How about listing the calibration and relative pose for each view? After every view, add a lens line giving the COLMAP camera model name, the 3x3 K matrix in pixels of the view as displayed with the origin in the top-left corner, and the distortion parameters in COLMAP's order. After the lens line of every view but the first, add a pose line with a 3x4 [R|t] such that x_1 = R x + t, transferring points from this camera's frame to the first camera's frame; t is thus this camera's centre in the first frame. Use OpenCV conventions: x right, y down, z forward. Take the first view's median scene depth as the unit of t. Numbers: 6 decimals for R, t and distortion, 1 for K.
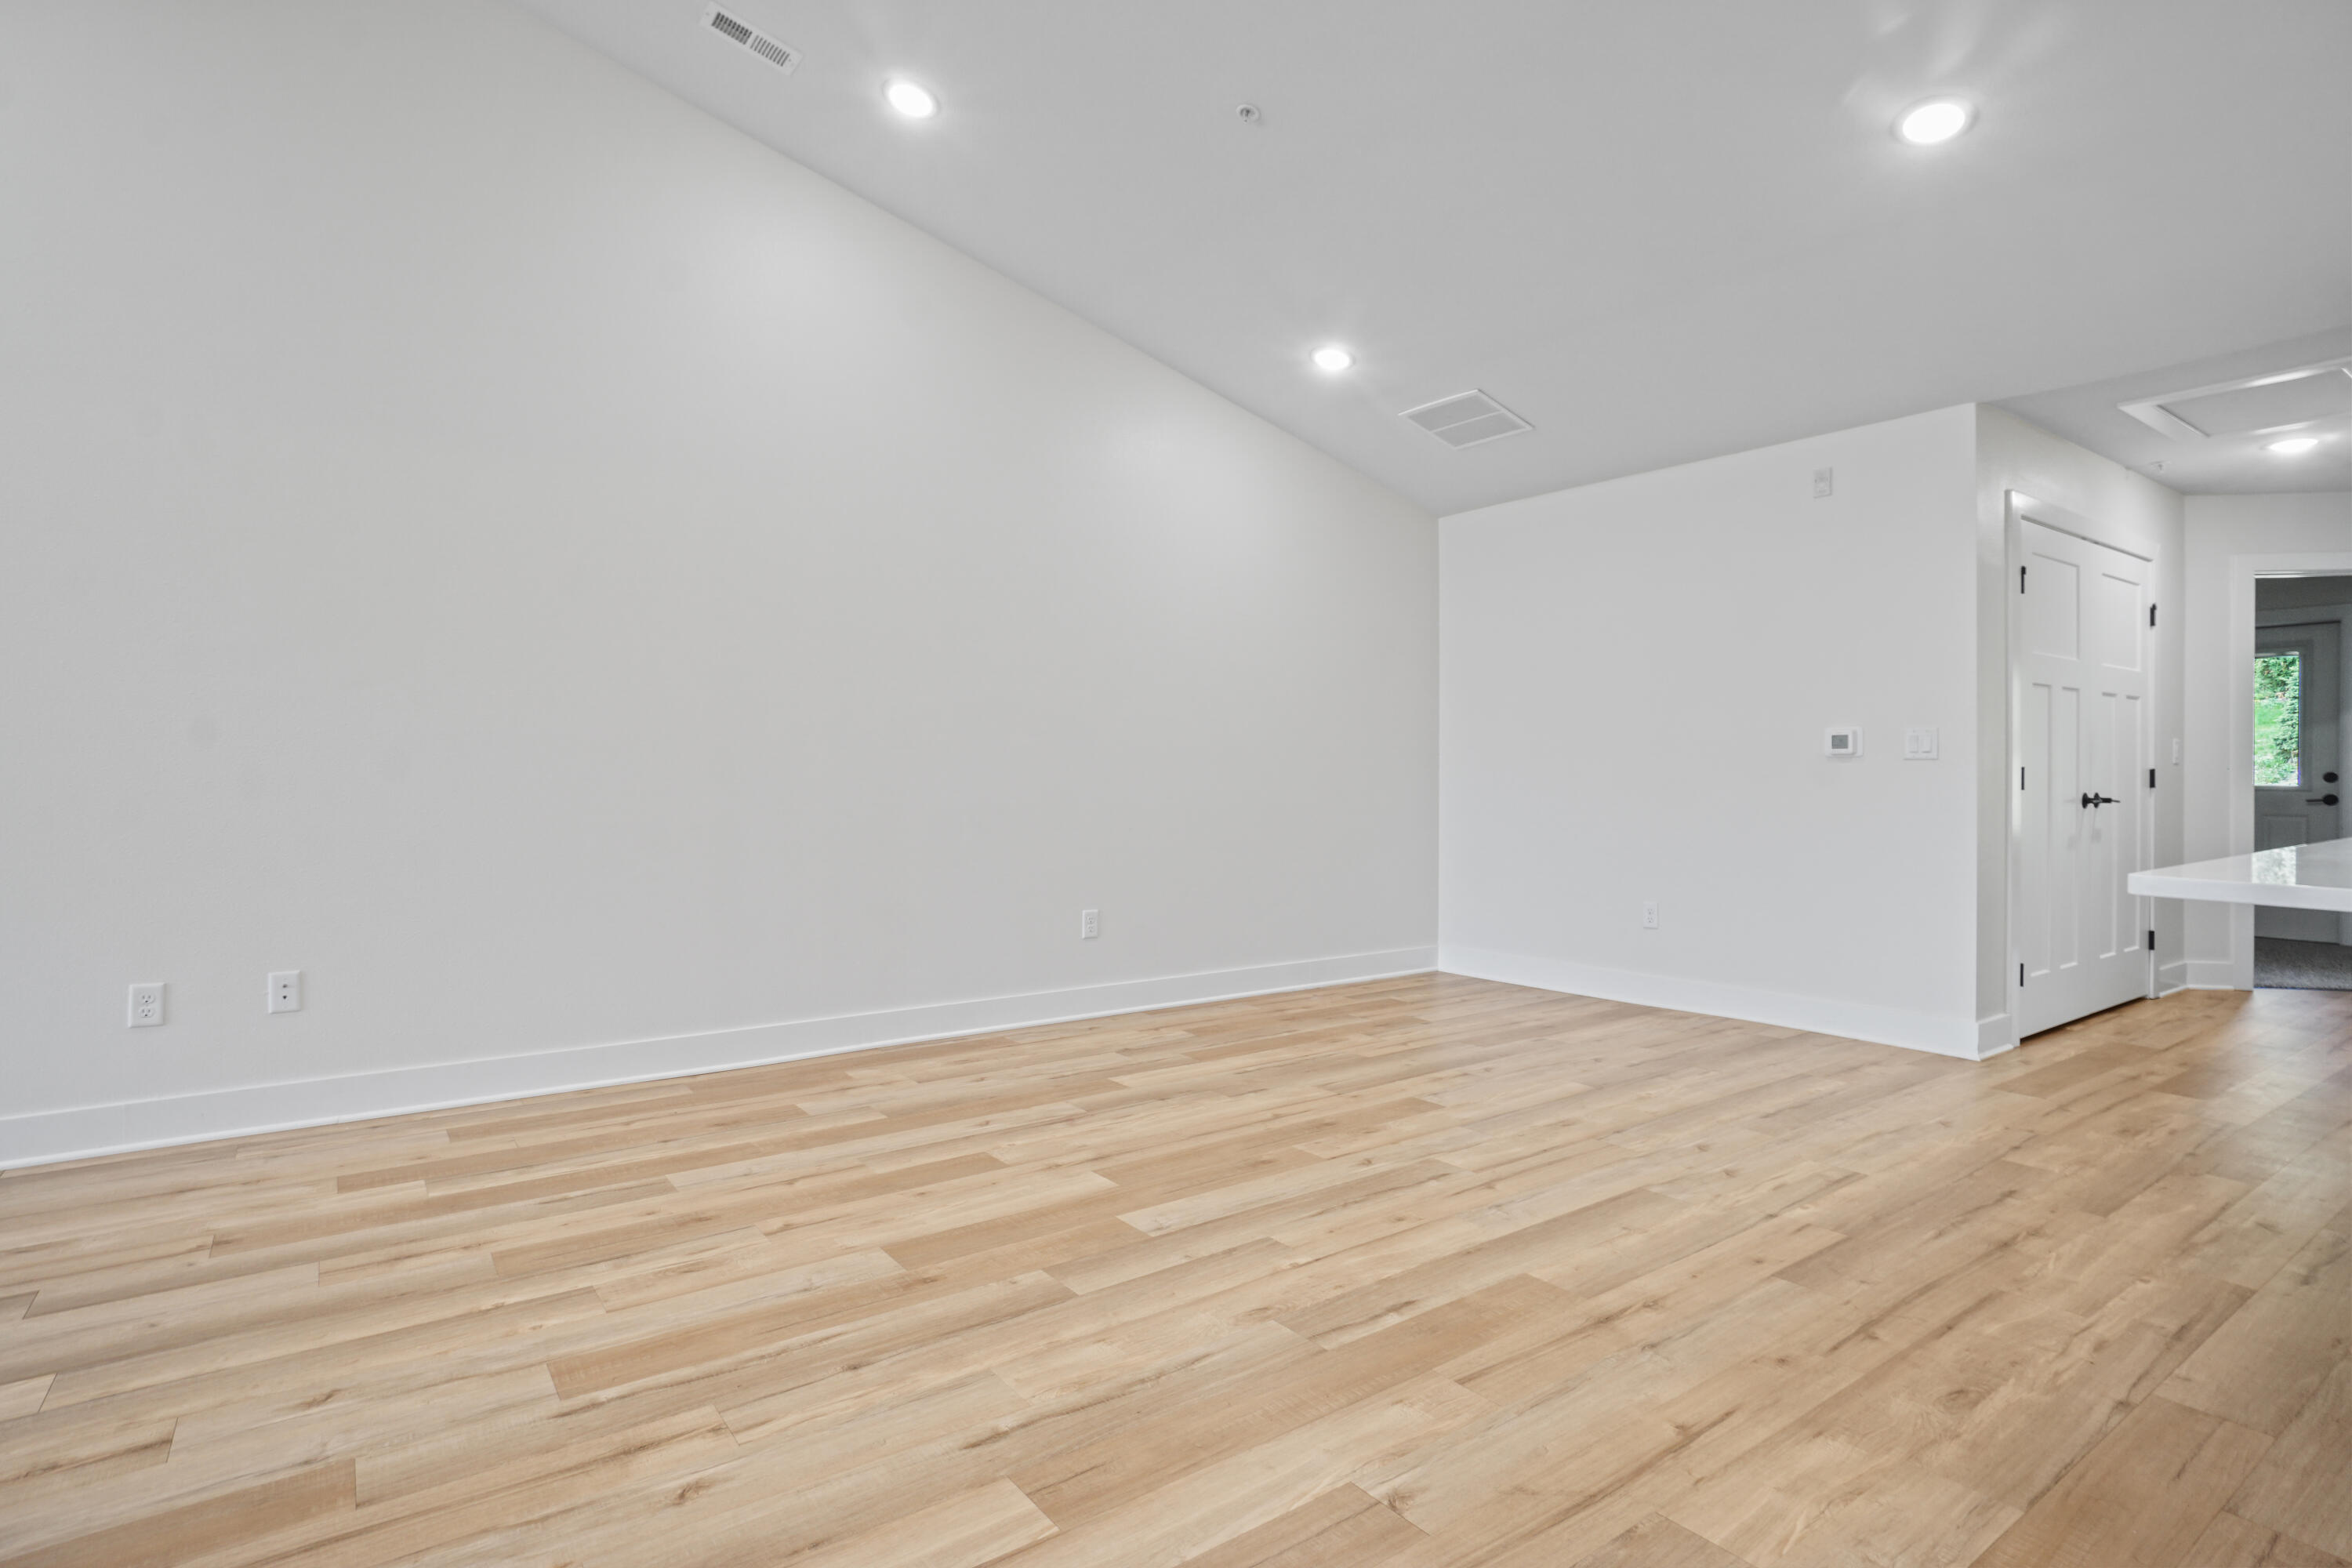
lens RADIAL K [[1197.5, 0, 1152.6], [0, 1197.5, 777.9], [0, 0, 1]] dist [-0.031499, 0.012738]
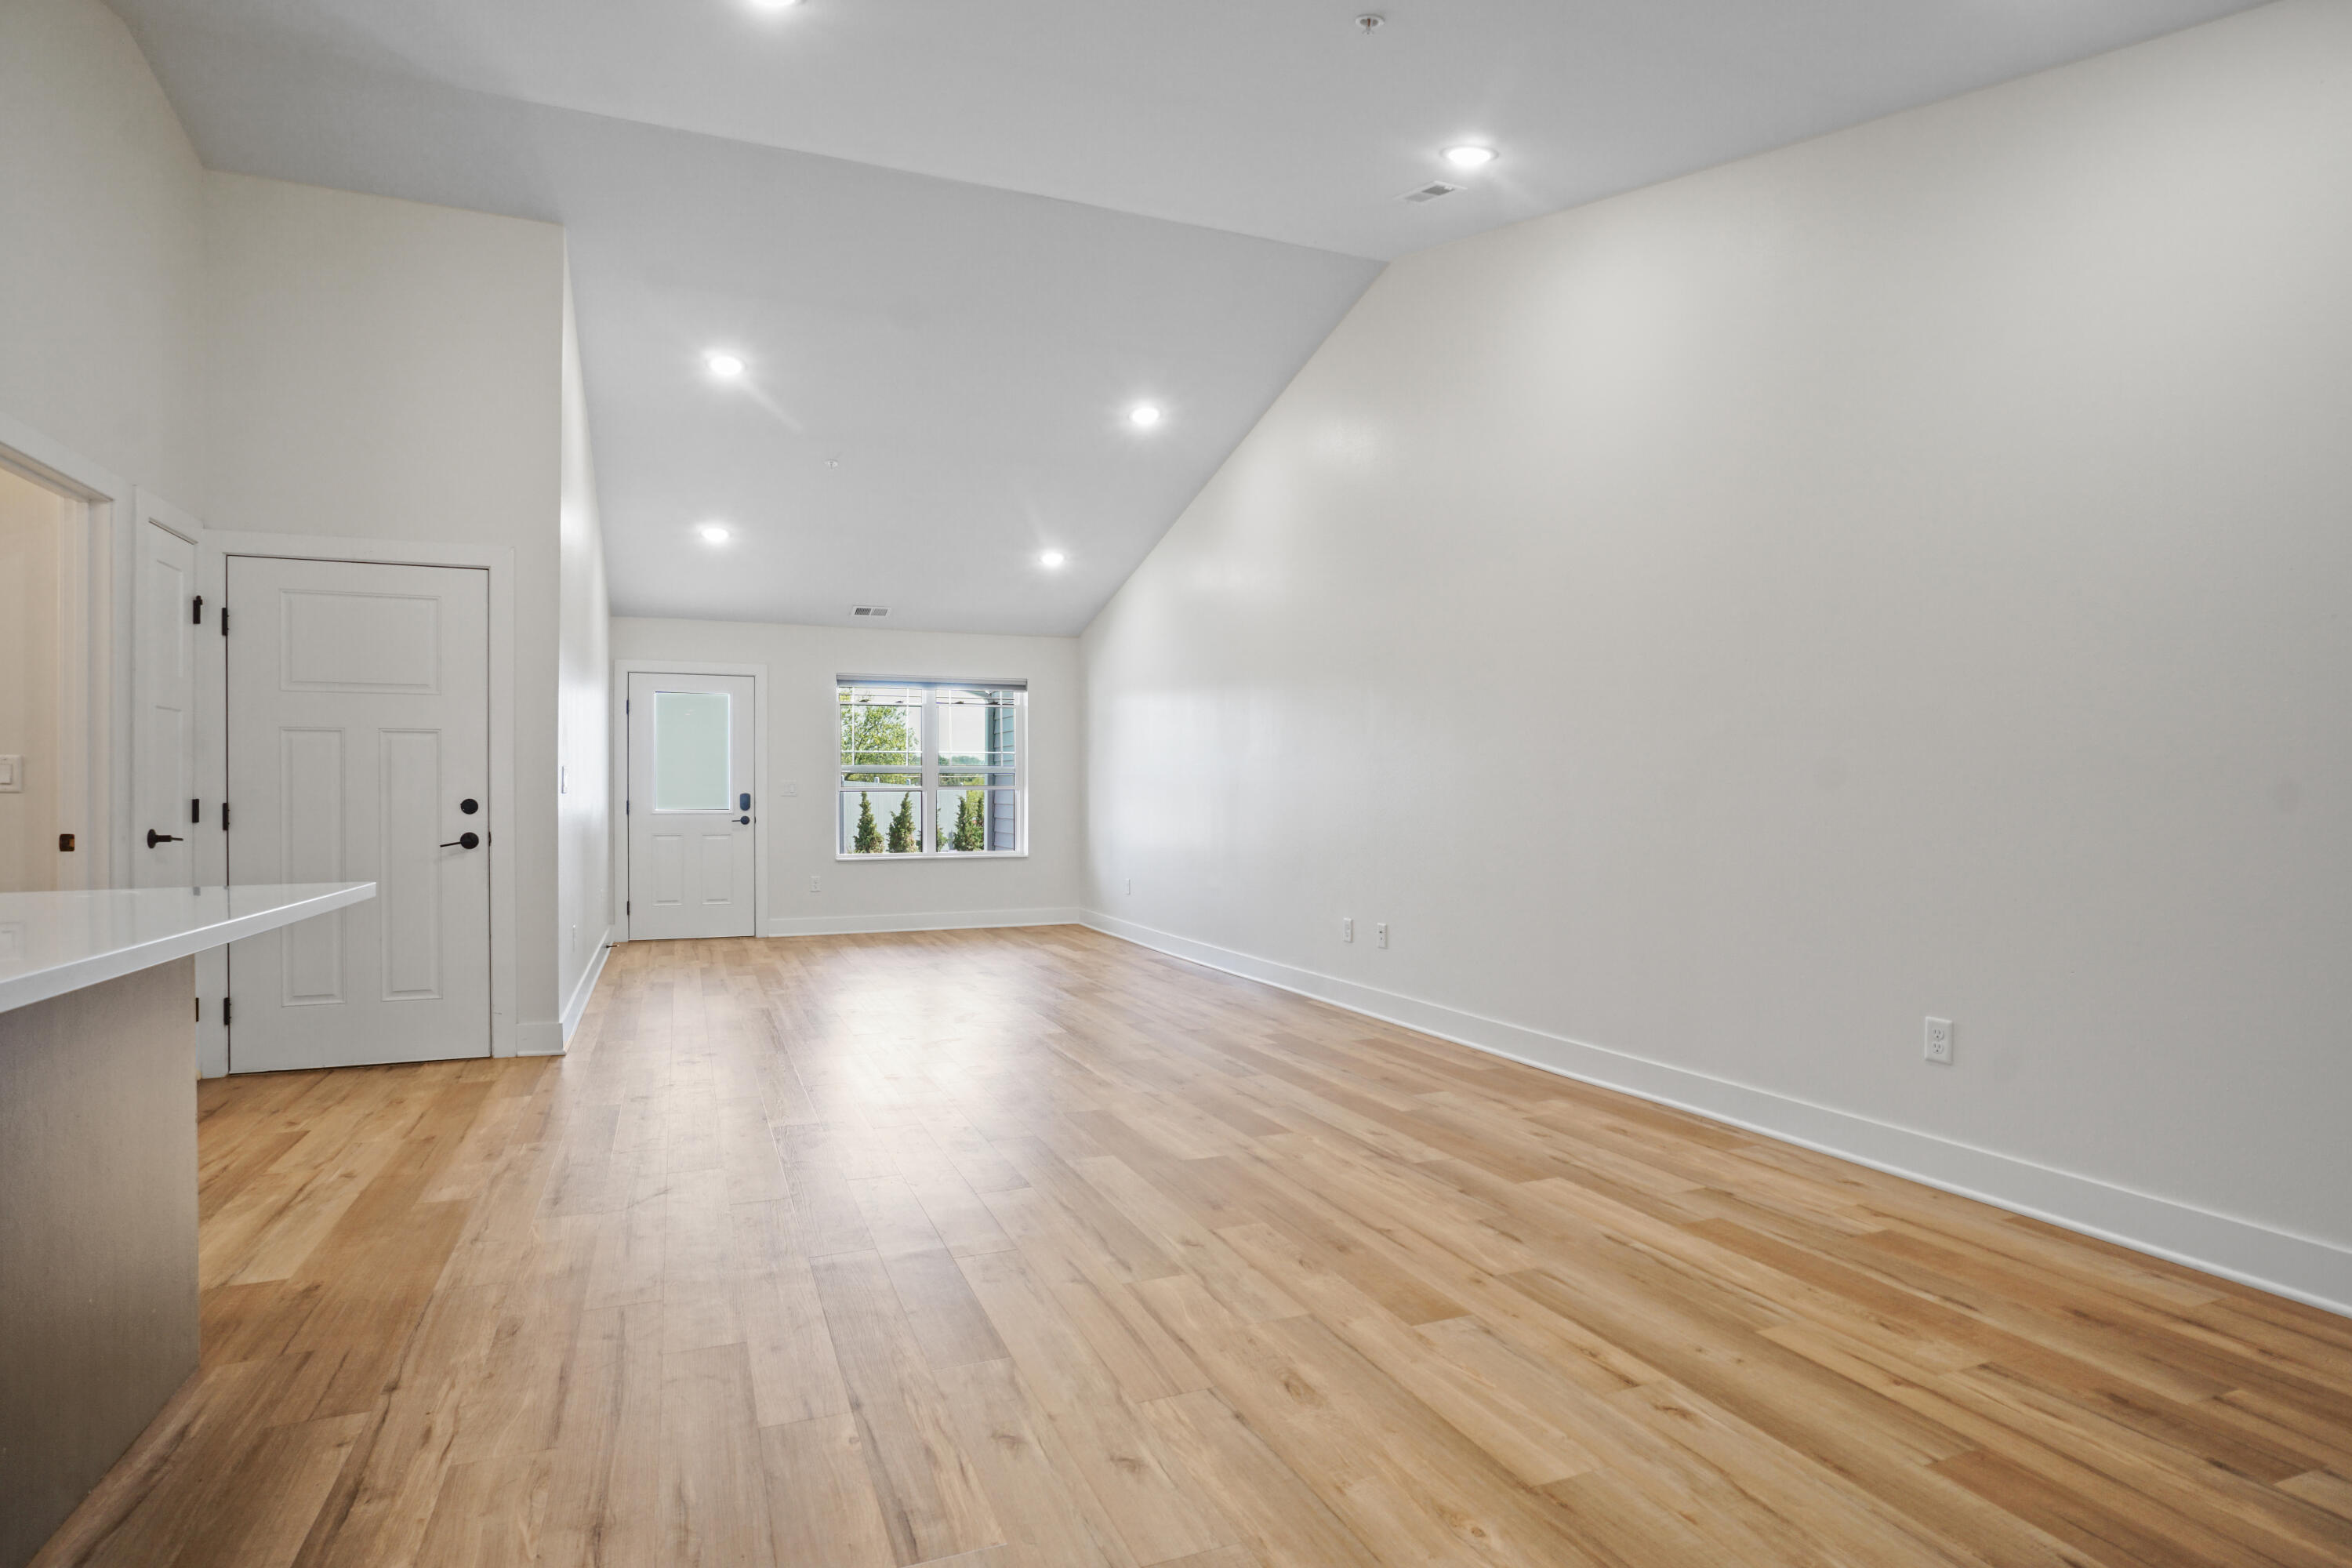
lens RADIAL K [[1197.5, 0, 1169.3], [0, 1197.5, 804.7], [0, 0, 1]] dist [-0.031499, 0.012738]
pose [[-0.229994, 0.002763, -0.973188, 1.060458], [-0.000589, 0.999995, 0.002978, -0.008149], [0.973192, 0.001258, -0.229991, 1.201718]]
